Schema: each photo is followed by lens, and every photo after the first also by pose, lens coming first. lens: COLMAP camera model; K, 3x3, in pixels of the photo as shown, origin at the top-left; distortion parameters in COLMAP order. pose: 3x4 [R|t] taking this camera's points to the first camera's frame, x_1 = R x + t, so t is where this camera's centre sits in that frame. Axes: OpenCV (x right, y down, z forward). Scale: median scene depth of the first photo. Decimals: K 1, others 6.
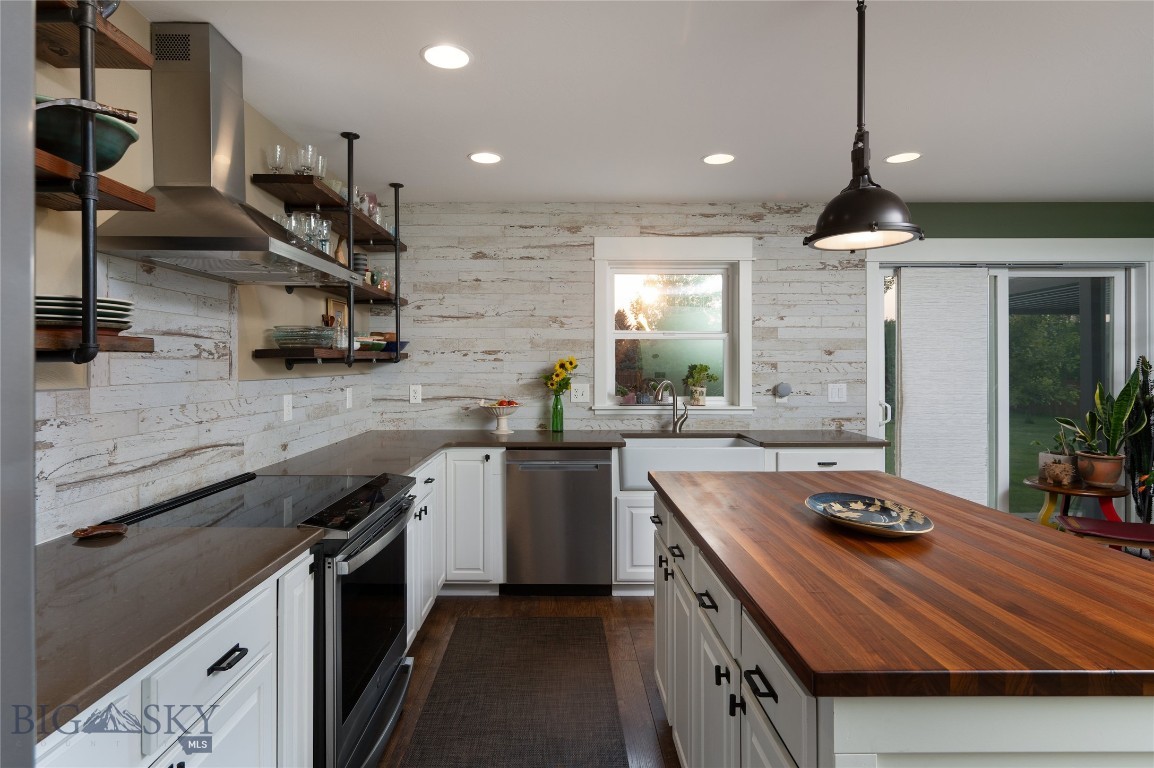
lens RADIAL K [[610.8, 0, 573.7], [0, 610.8, 362.5], [0, 0, 1]] dist [0.000371, 0.000001]
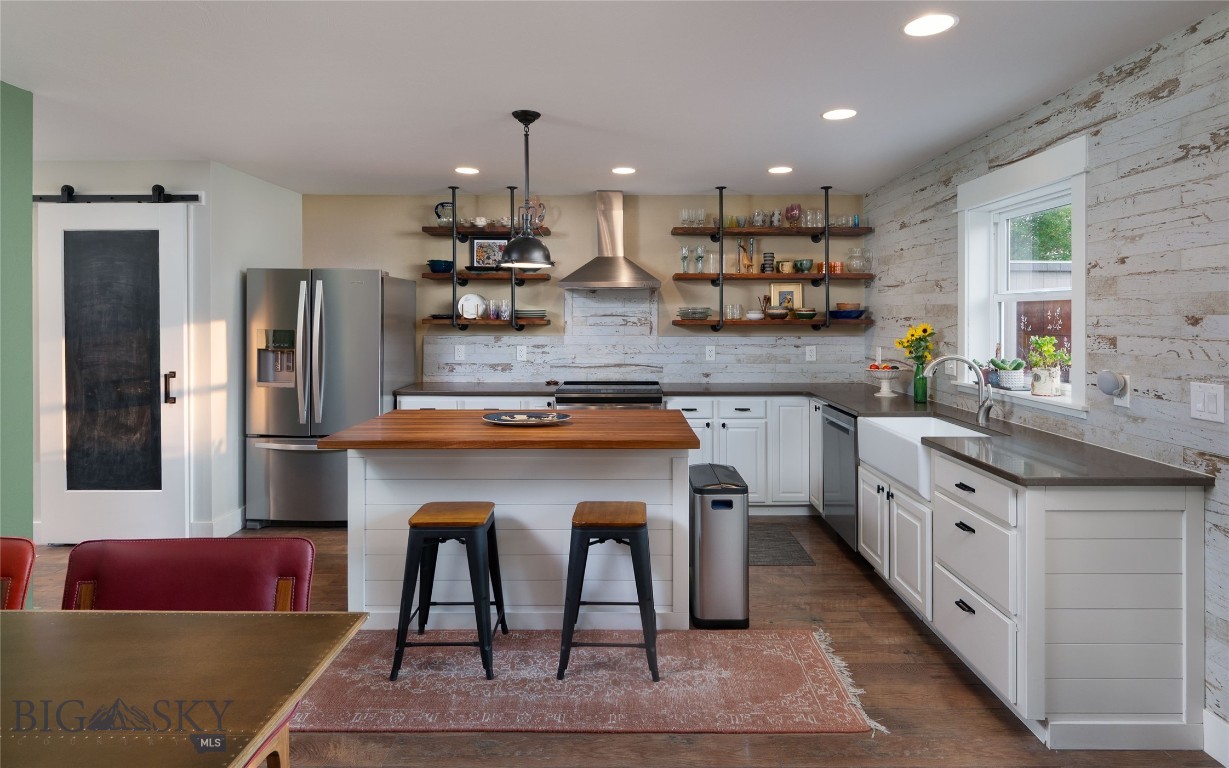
lens RADIAL K [[653.9, 0, 613.9], [0, 653.9, 324.8], [0, 0, 1]] dist [-0.001415, -0.000210]
pose [[-0.022281, 0.011161, -0.999689, 0.971979], [0.001805, 0.999936, 0.011124, -0.019392], [0.999750, -0.001556, -0.022300, 0.531400]]
